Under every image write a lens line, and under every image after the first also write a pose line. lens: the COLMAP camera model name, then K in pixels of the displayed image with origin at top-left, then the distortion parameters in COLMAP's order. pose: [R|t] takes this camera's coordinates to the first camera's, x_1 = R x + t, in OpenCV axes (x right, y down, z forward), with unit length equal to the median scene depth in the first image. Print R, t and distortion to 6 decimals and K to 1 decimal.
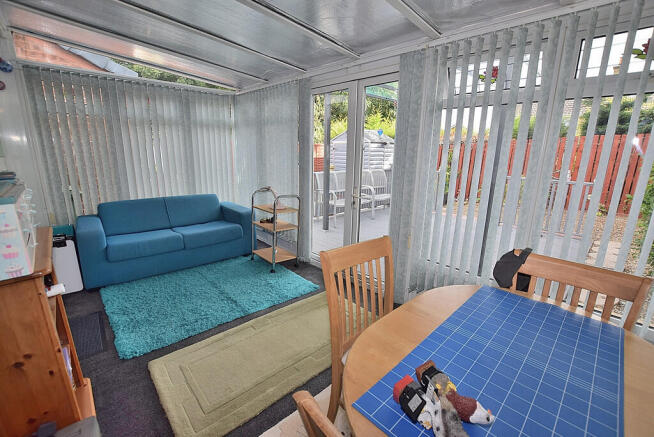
lens RADIAL K [[291.4, 0, 327.3], [0, 291.4, 220.9], [0, 0, 1]] dist [-0.023489, -0.001152]
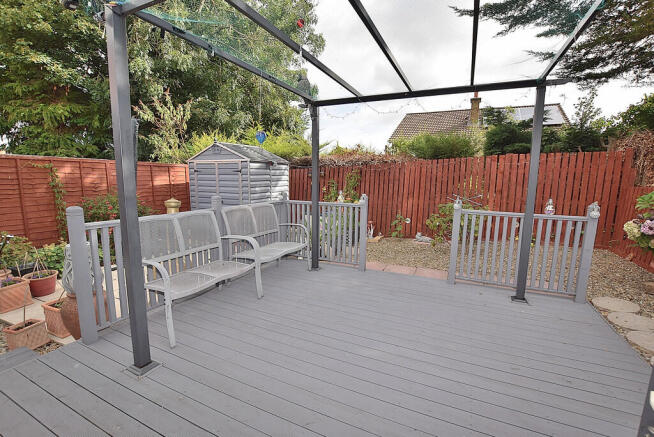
lens RADIAL K [[291.4, 0, 327.1], [0, 291.4, 219.8], [0, 0, 1]] dist [-0.023489, -0.001152]
pose [[0.926510, -0.047088, 0.373313, 0.059858], [0.081786, 0.993621, -0.077649, -0.070422], [-0.367275, 0.102474, 0.924450, 0.336089]]
